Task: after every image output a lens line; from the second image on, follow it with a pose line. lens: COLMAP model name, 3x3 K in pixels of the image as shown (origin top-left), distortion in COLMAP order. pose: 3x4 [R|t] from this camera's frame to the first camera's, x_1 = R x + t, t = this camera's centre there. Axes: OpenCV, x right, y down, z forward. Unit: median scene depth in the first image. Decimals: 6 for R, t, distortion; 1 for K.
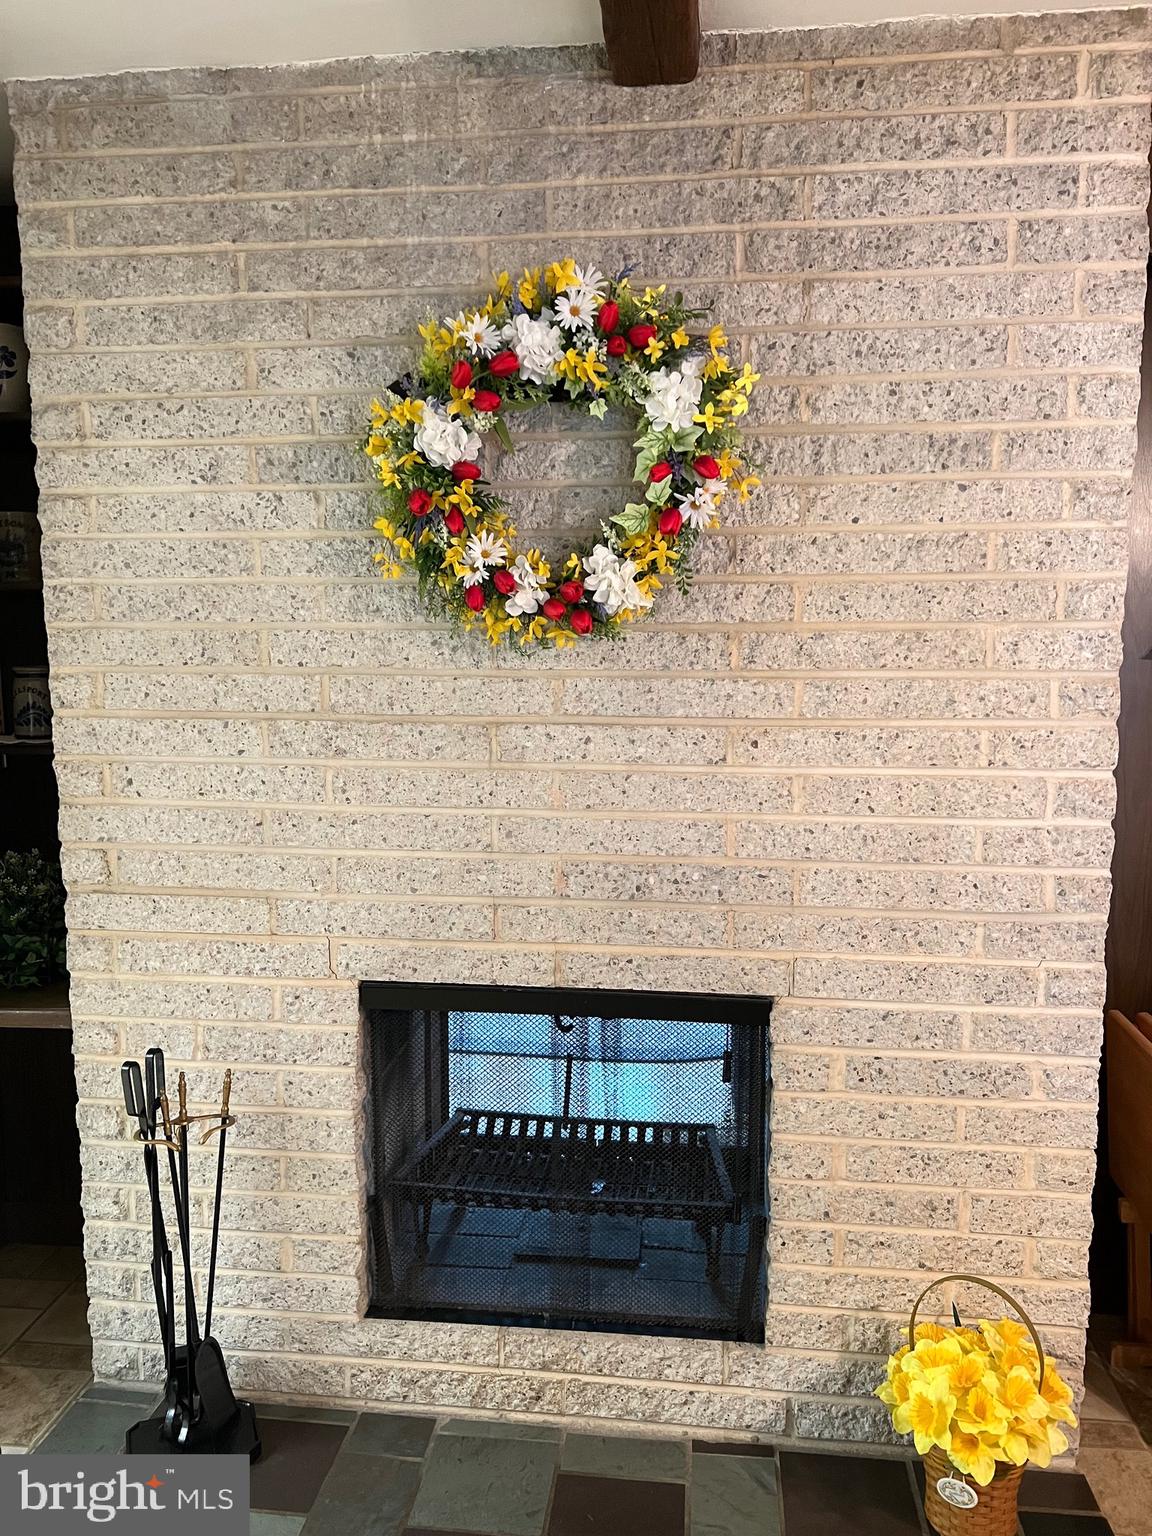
lens RADIAL K [[1151.5, 0, 579.4], [0, 1151.5, 771.5], [0, 0, 1]] dist [0.070915, -0.077173]
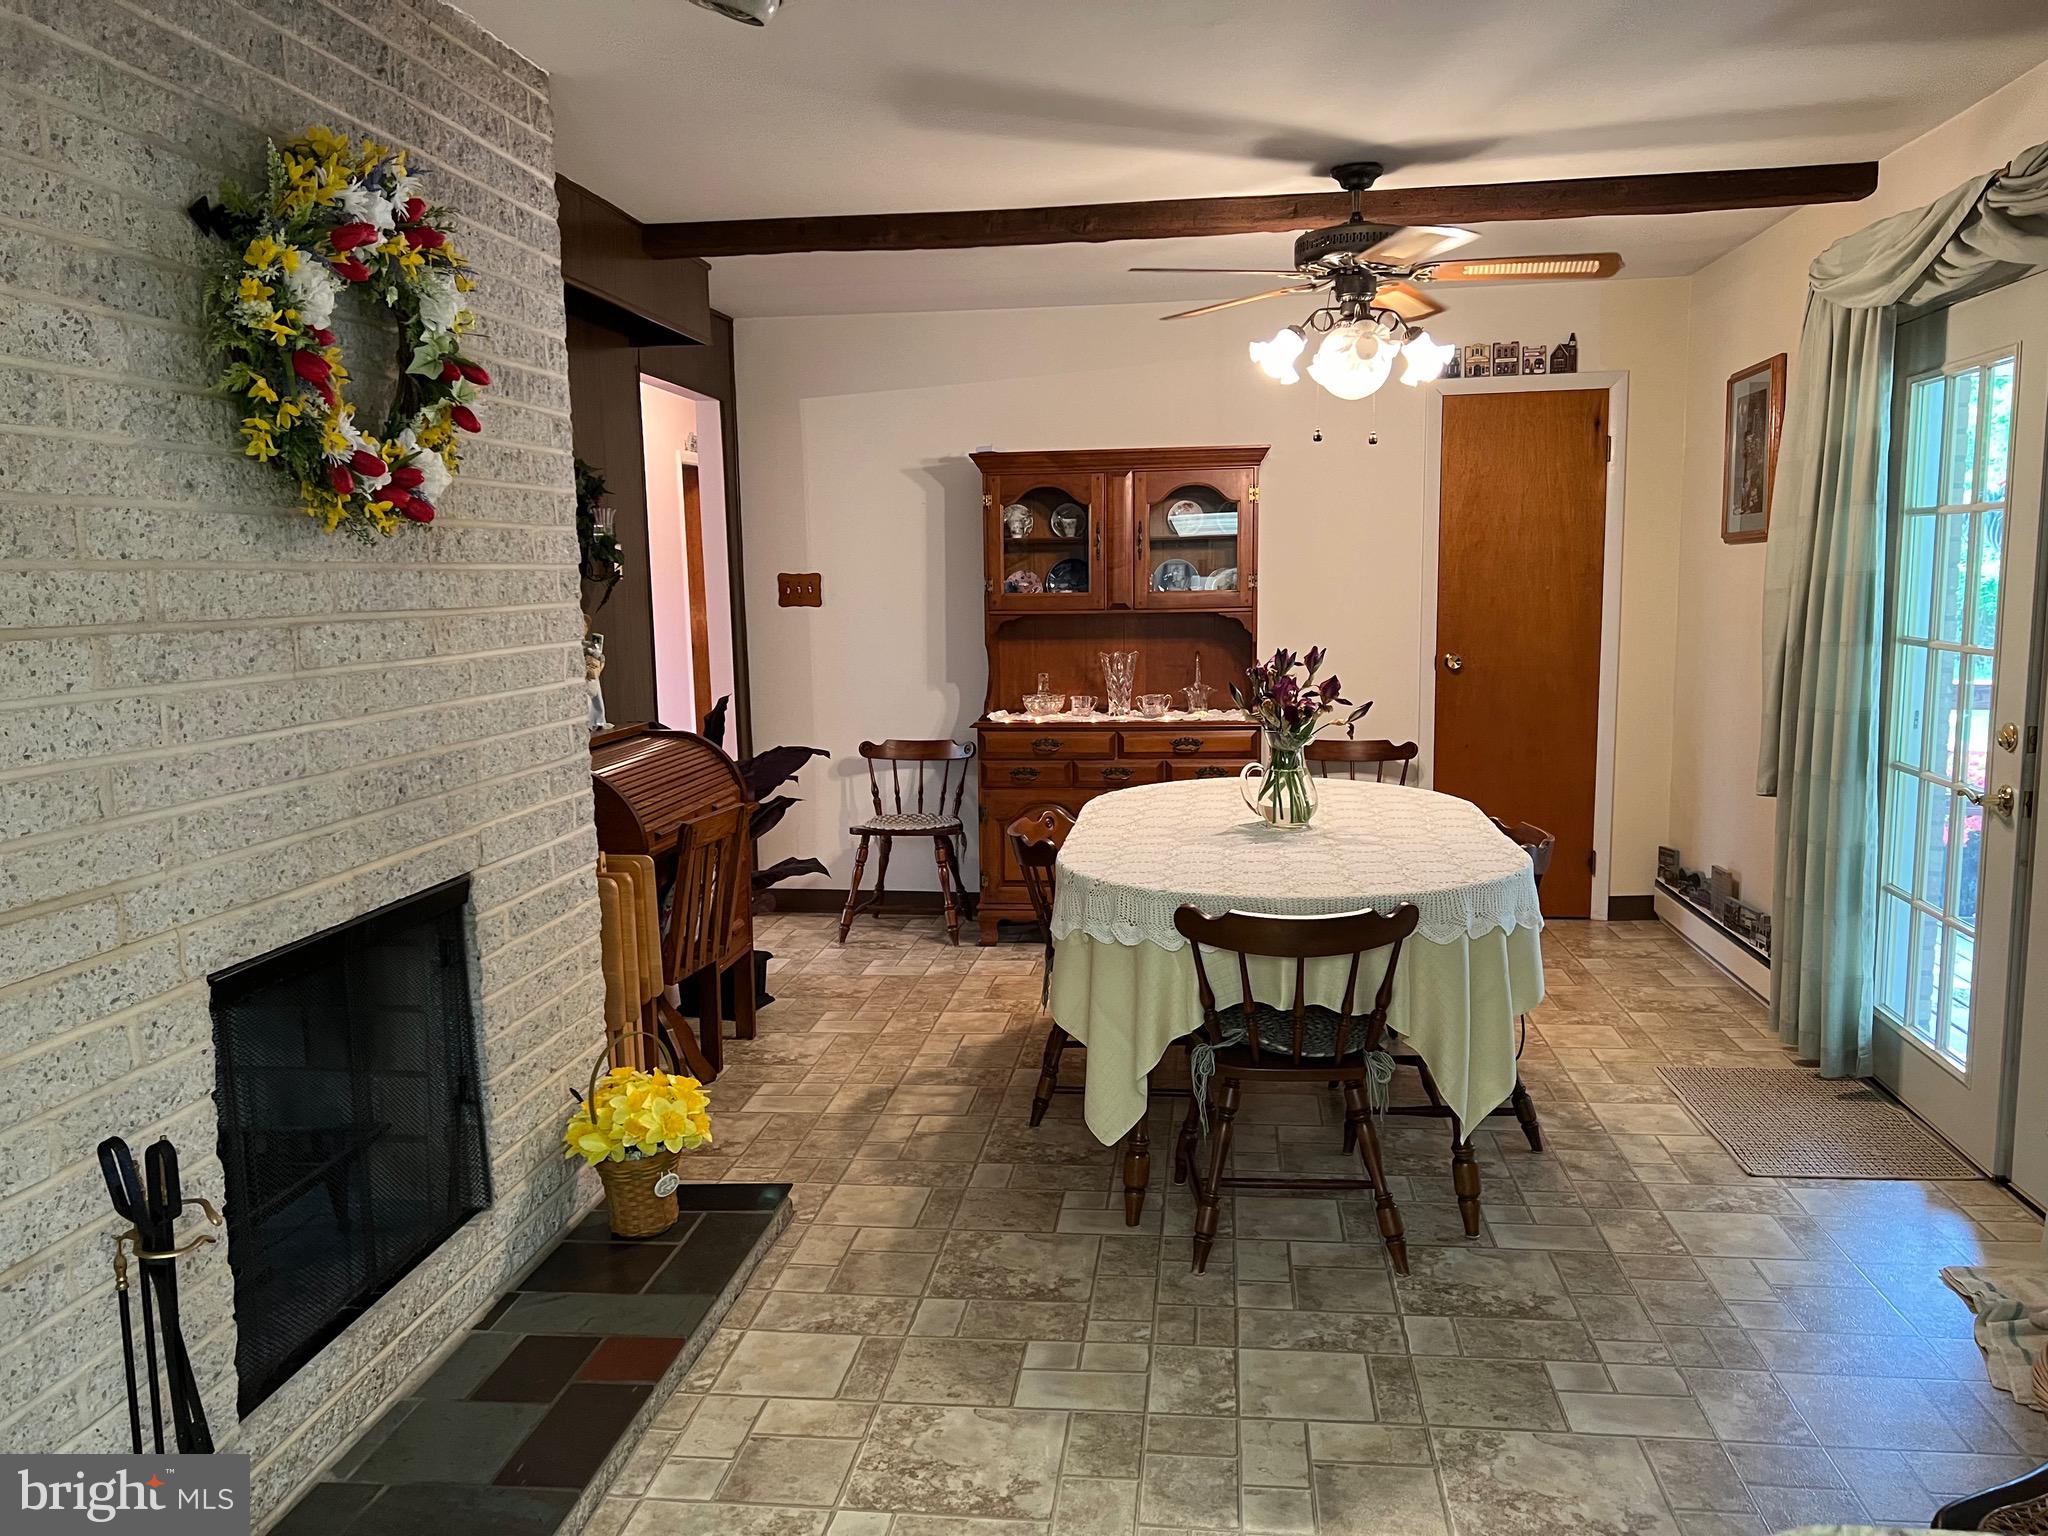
lens RADIAL K [[1535.4, 0, 1029.5], [0, 1535.4, 769.6], [0, 0, 1]] dist [0.070915, -0.077173]
pose [[0.012257, -0.128612, 0.991619, -1.220587], [0.144188, 0.981557, 0.125524, -0.002567], [-0.989474, 0.141441, 0.030575, 0.432079]]
